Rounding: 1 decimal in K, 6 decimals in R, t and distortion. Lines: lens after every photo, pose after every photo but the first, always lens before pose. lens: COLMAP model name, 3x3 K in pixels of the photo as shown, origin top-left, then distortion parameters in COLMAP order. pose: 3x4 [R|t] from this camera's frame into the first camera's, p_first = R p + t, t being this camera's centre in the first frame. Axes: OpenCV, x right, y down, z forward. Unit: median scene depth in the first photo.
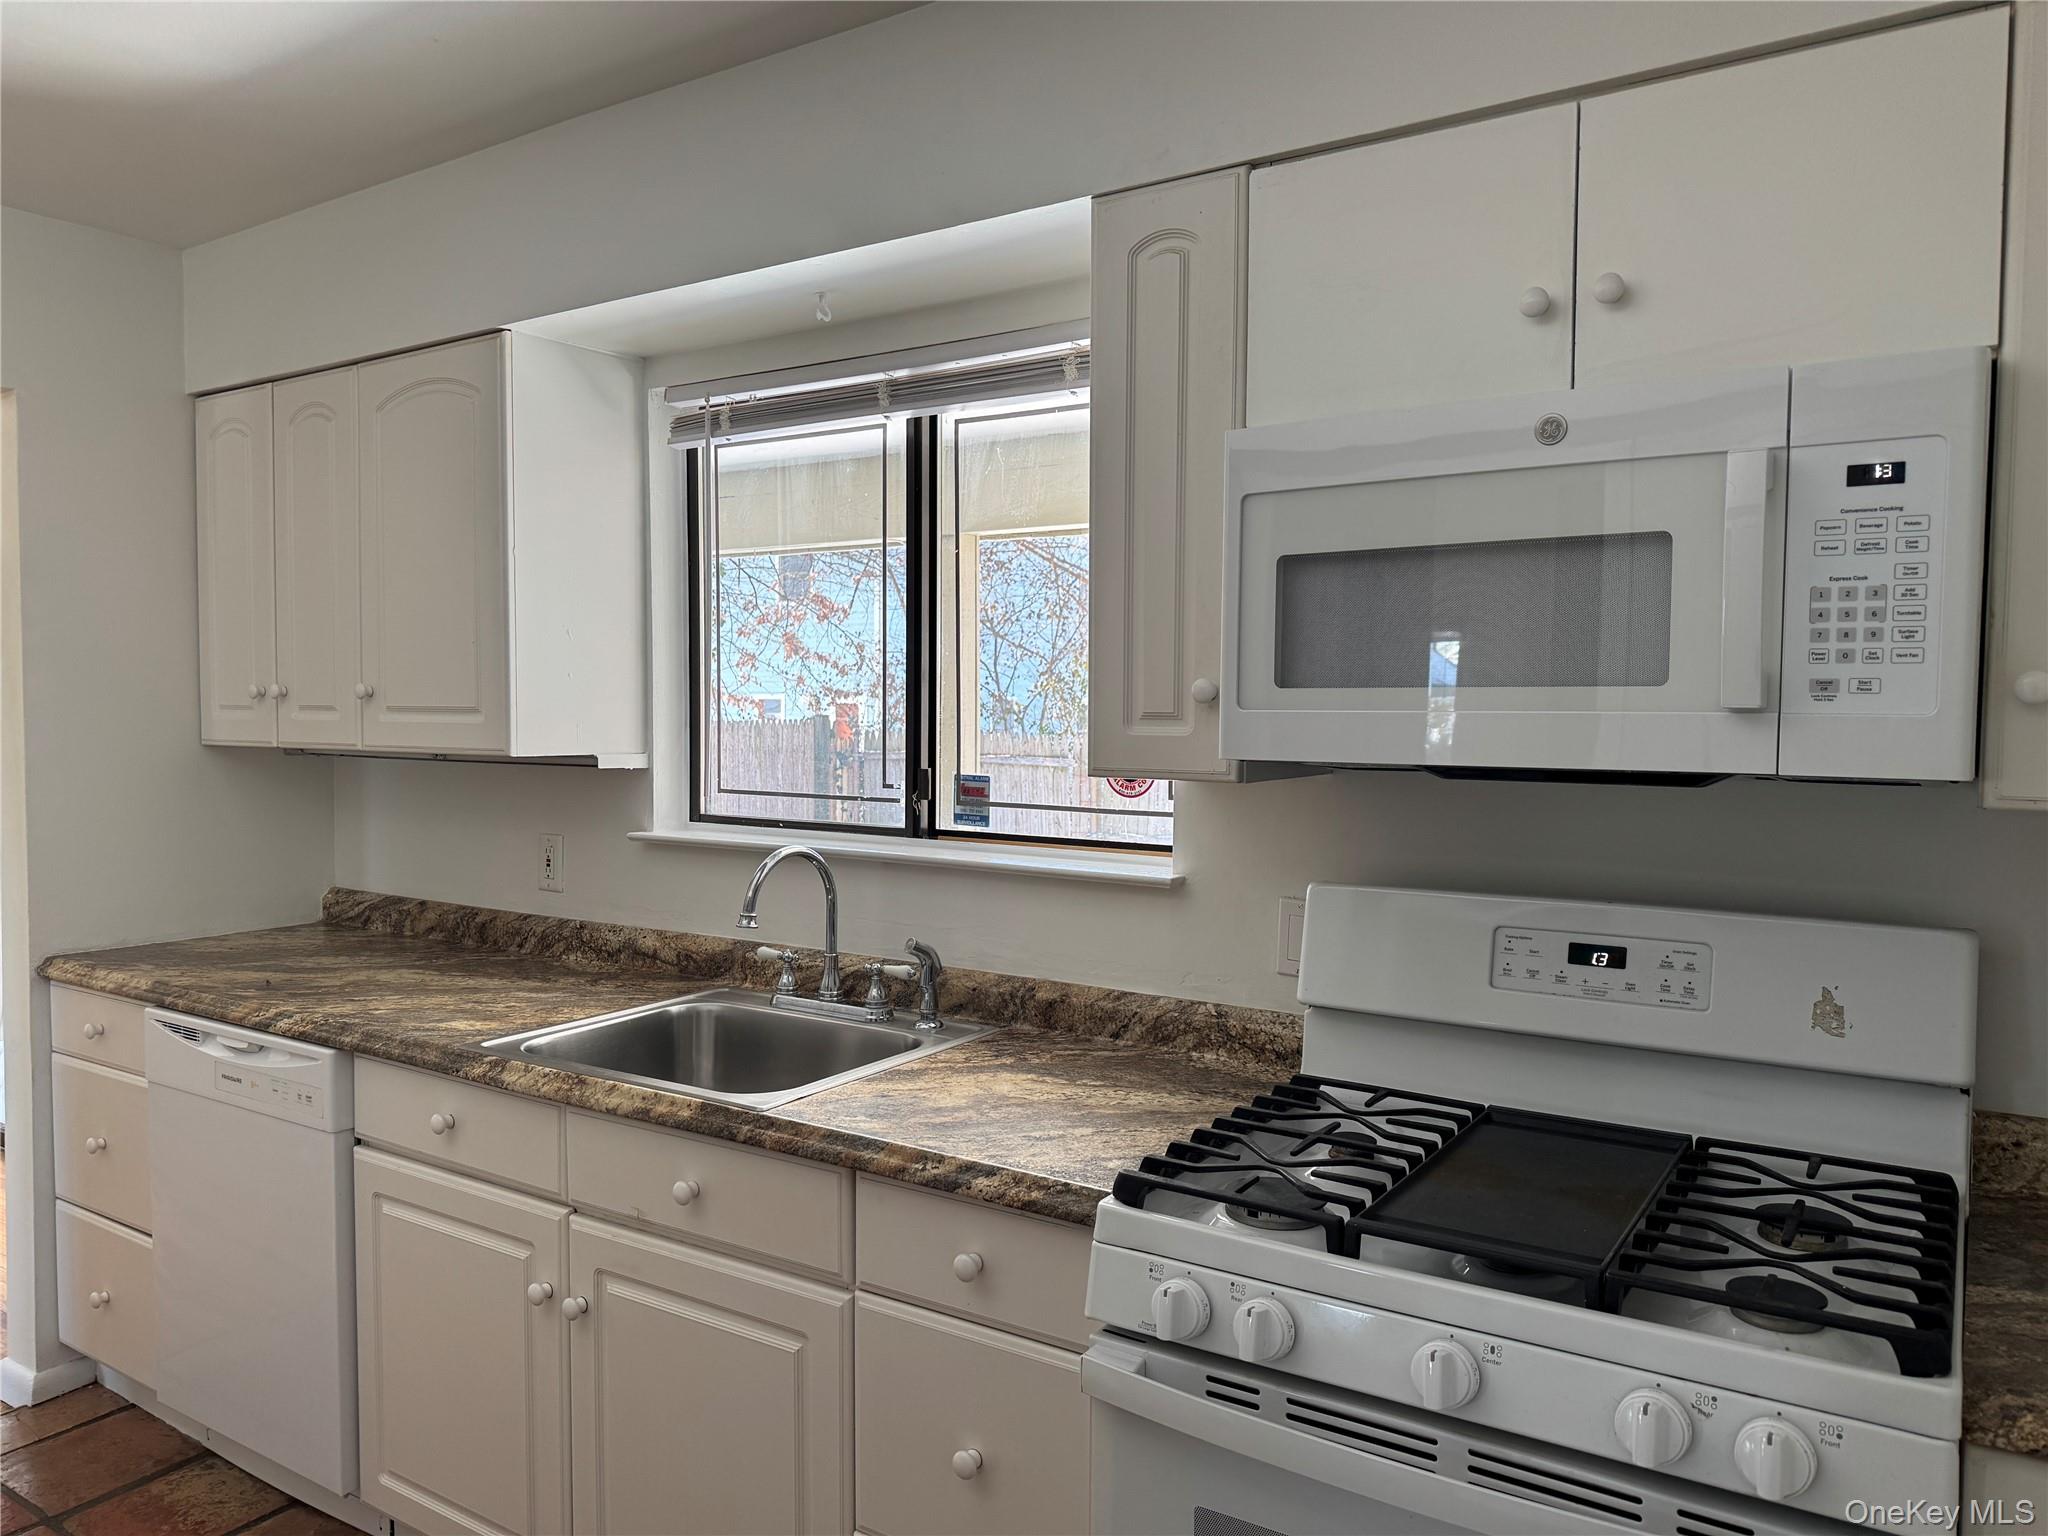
lens RADIAL K [[1460.3, 0, 1036.2], [0, 1460.3, 769.6], [0, 0, 1]] dist [0.126936, -0.090427]
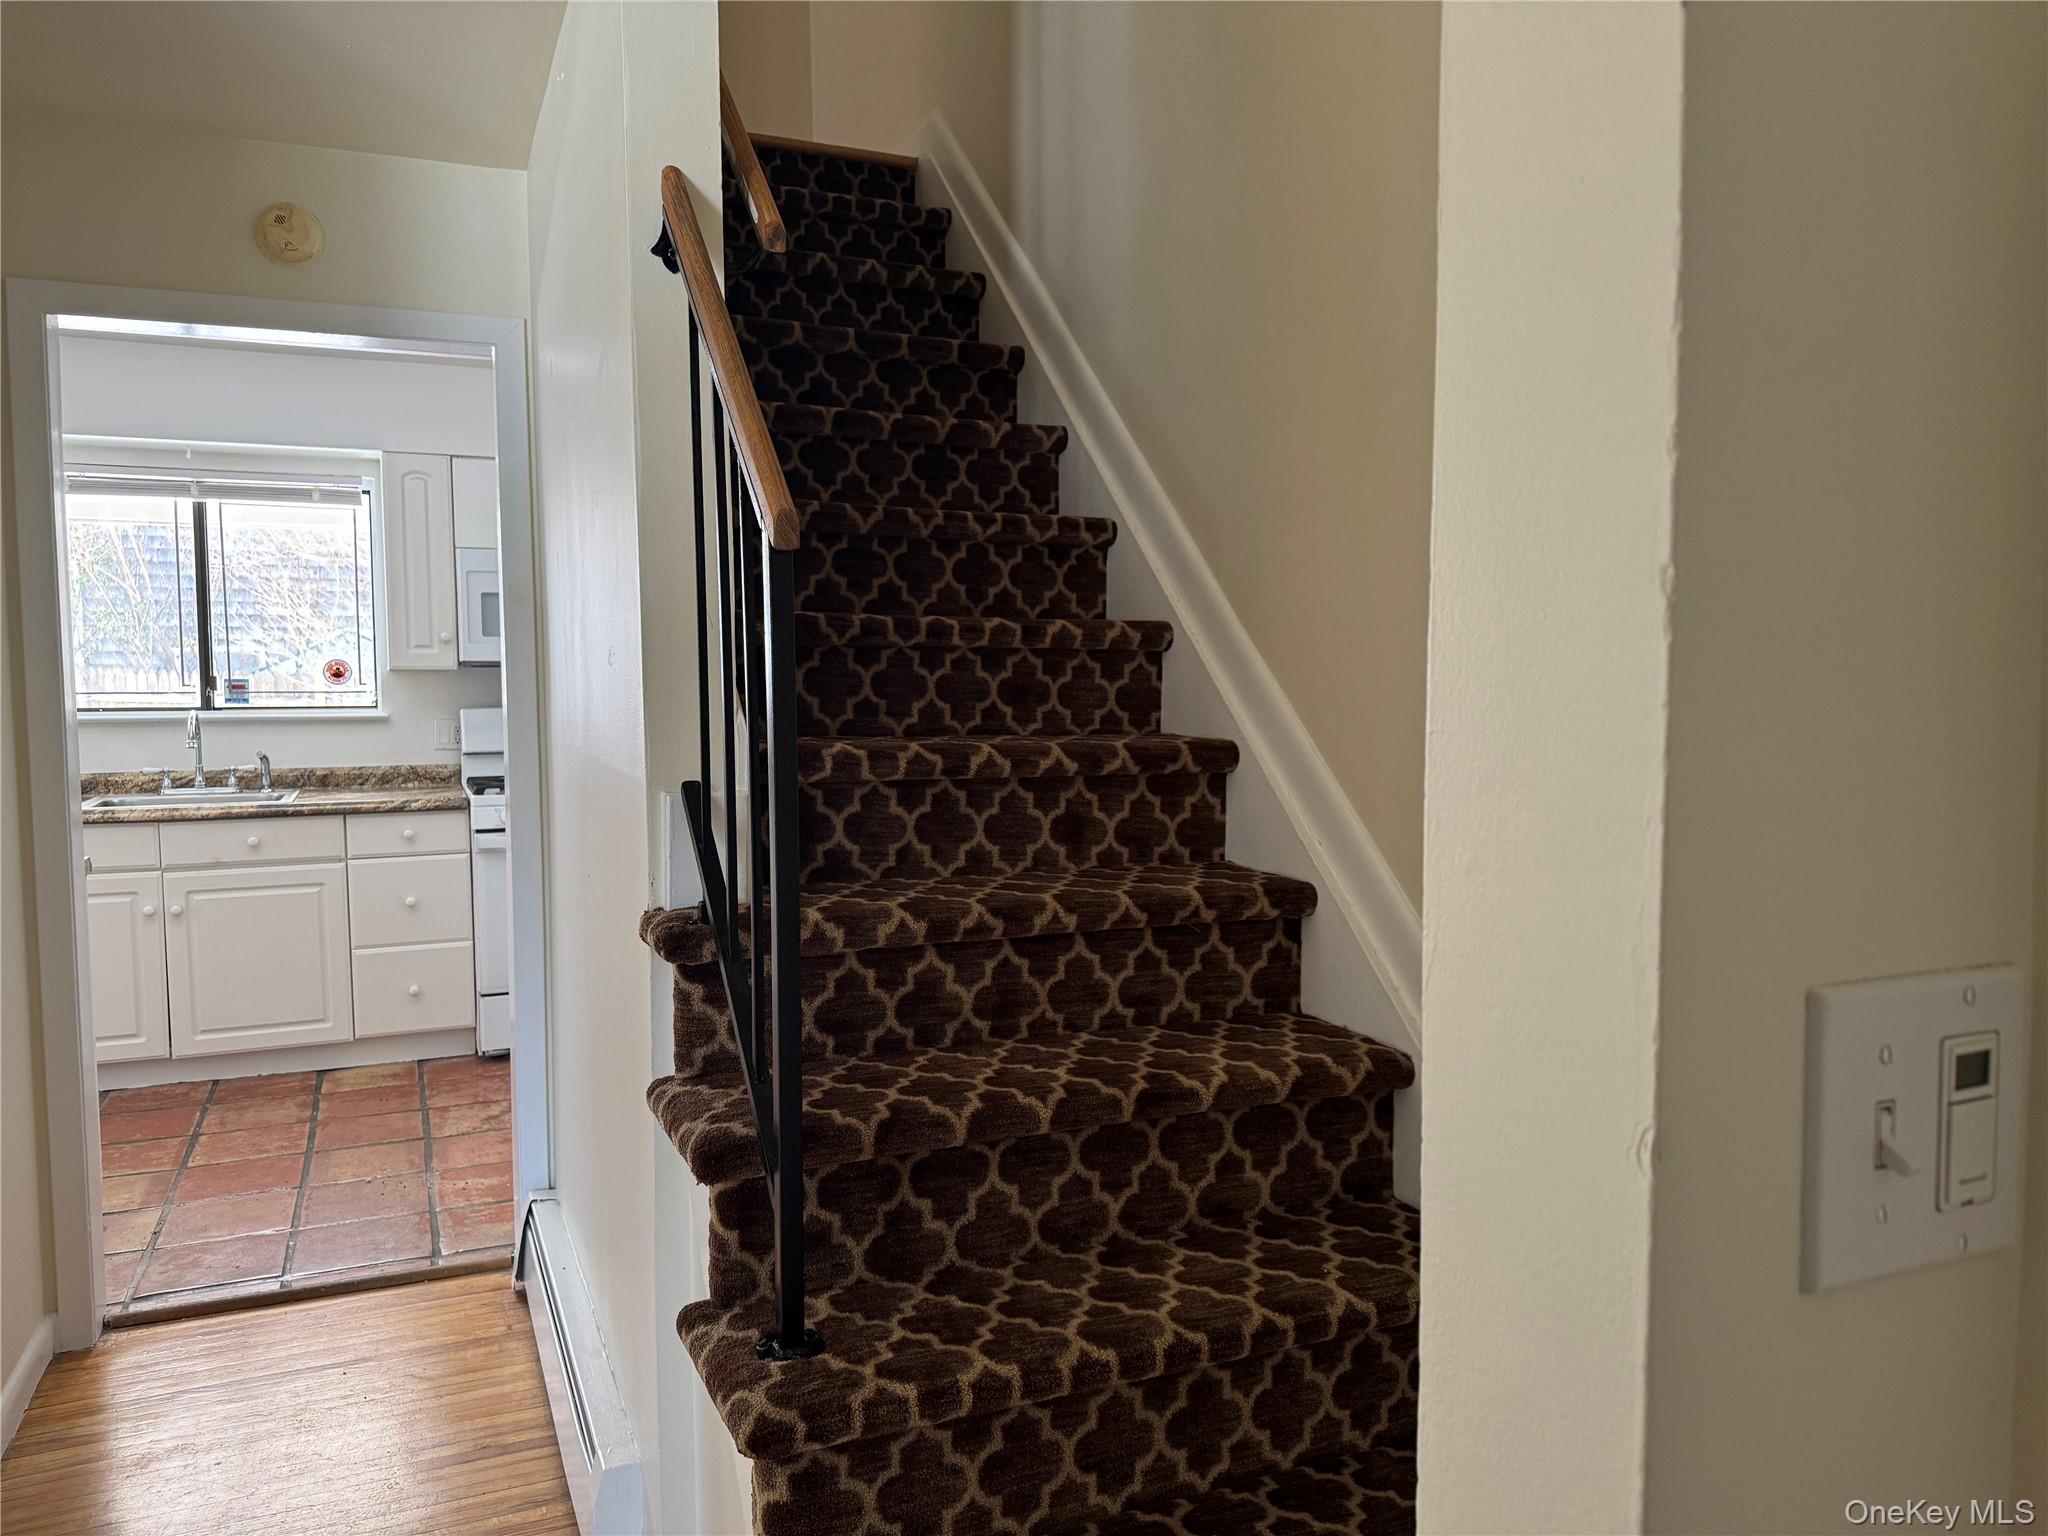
lens RADIAL K [[1460.3, 0, 1024.9], [0, 1460.3, 763.6], [0, 0, 1]] dist [0.126936, -0.090427]
pose [[0.552150, -0.071650, 0.830661, -1.378334], [0.056966, 0.997214, 0.048150, 0.096720], [-0.831797, 0.020734, 0.554693, -1.241335]]
